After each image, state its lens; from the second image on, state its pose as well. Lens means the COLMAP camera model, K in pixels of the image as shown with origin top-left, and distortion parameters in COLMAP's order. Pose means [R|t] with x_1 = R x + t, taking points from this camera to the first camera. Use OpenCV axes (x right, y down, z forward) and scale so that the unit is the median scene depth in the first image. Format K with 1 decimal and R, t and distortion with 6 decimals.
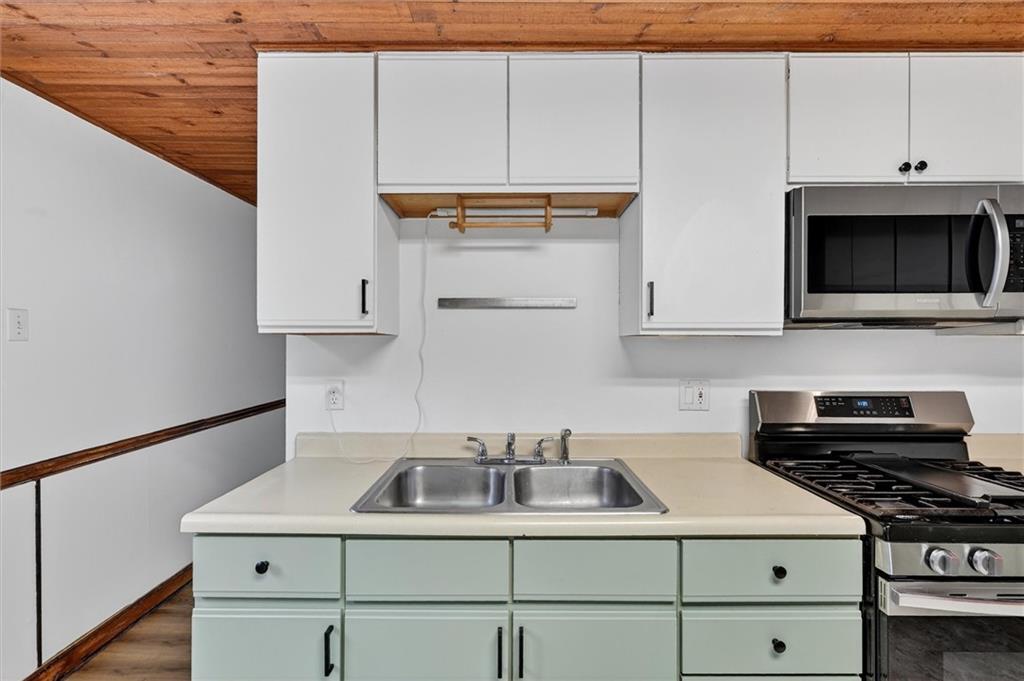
lens RADIAL K [[465.1, 0, 511.4], [0, 465.1, 341.9], [0, 0, 1]] dist [0.005324, -0.000594]
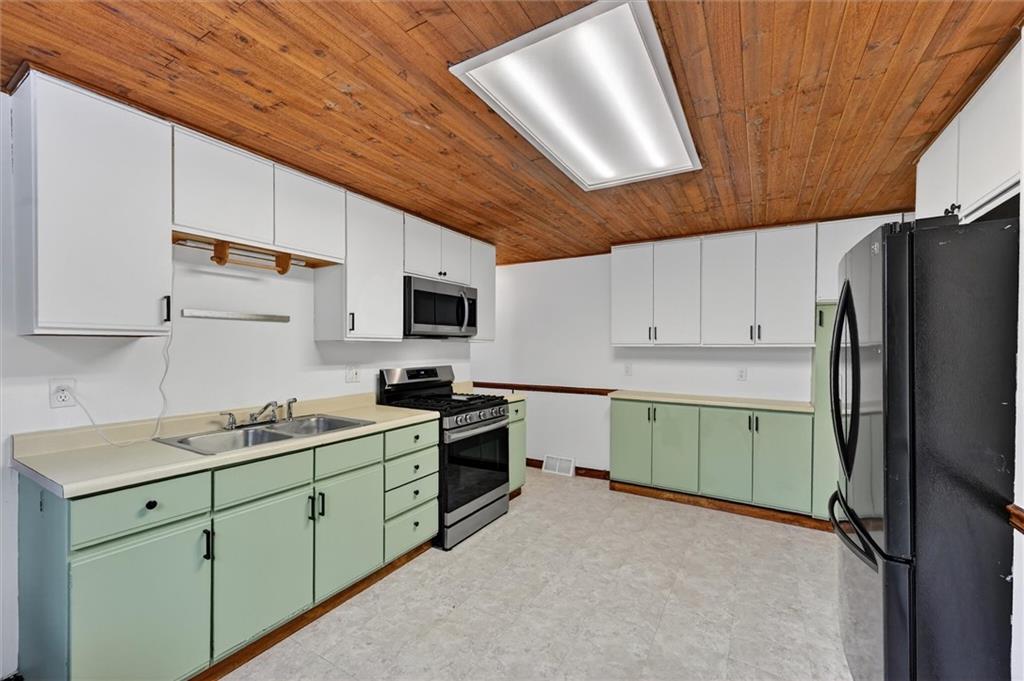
lens RADIAL K [[409.0, 0, 513.3], [0, 409.0, 348.4], [0, 0, 1]] dist [-0.001501, 0.000036]
pose [[0.513503, -0.003572, 0.858081, -0.804646], [-0.002685, 0.999980, 0.005769, 0.005642], [-0.858084, -0.005267, 0.513483, -0.432861]]
